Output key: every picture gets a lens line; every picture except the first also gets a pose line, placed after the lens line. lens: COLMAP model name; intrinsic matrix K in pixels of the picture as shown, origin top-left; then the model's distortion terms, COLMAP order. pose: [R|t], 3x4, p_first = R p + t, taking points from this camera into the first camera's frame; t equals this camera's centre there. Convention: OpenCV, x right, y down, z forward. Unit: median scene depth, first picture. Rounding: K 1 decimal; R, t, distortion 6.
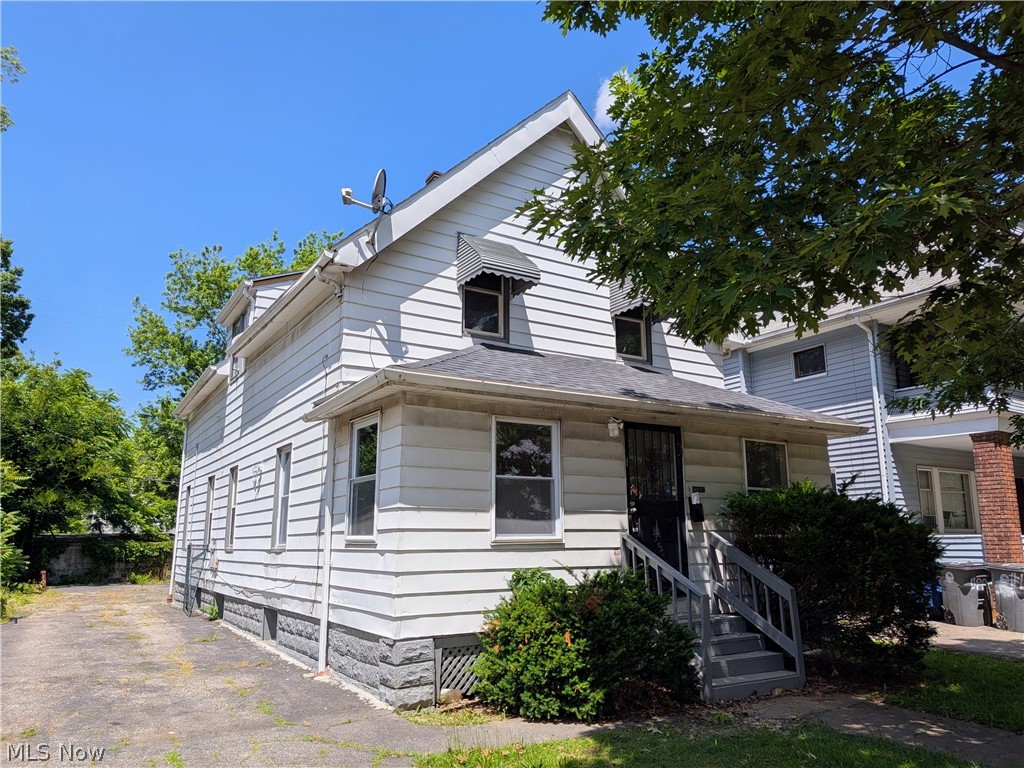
lens RADIAL K [[756.1, 0, 509.6], [0, 756.1, 382.6], [0, 0, 1]] dist [0.010275, 0.001719]
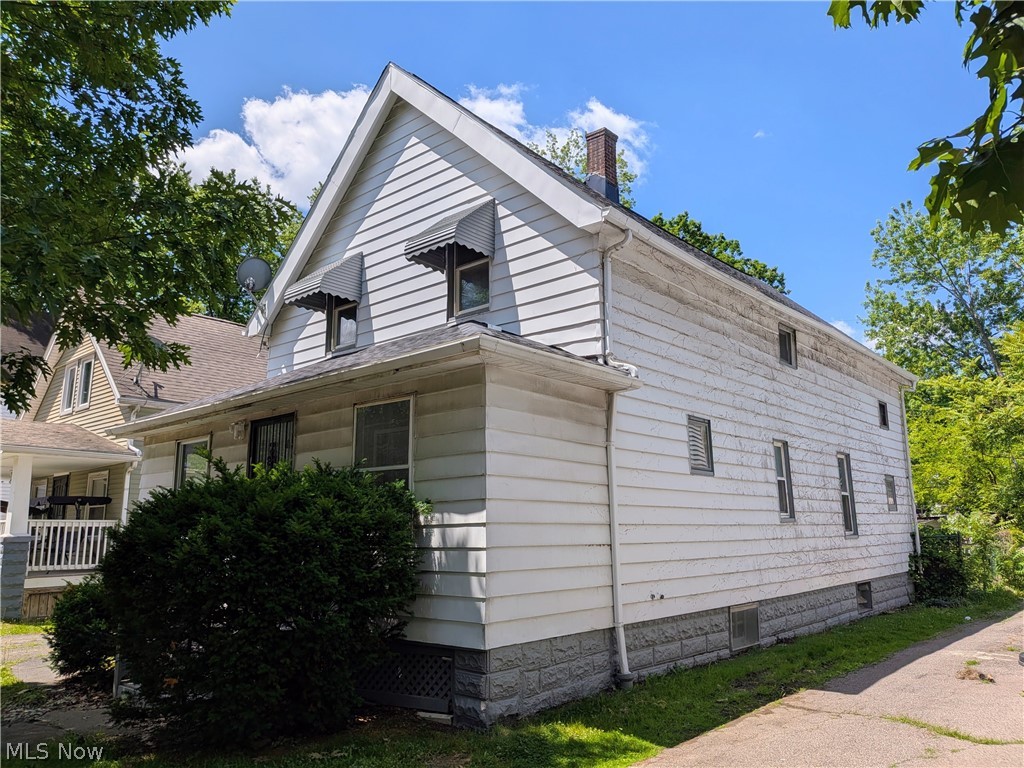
lens RADIAL K [[756.1, 0, 509.9], [0, 756.1, 384.5], [0, 0, 1]] dist [0.010275, 0.001719]
pose [[0.307183, -0.187642, -0.932968, 1.097852], [0.208833, 0.969763, -0.126283, 0.184747], [0.928454, -0.156043, 0.337081, 0.896923]]
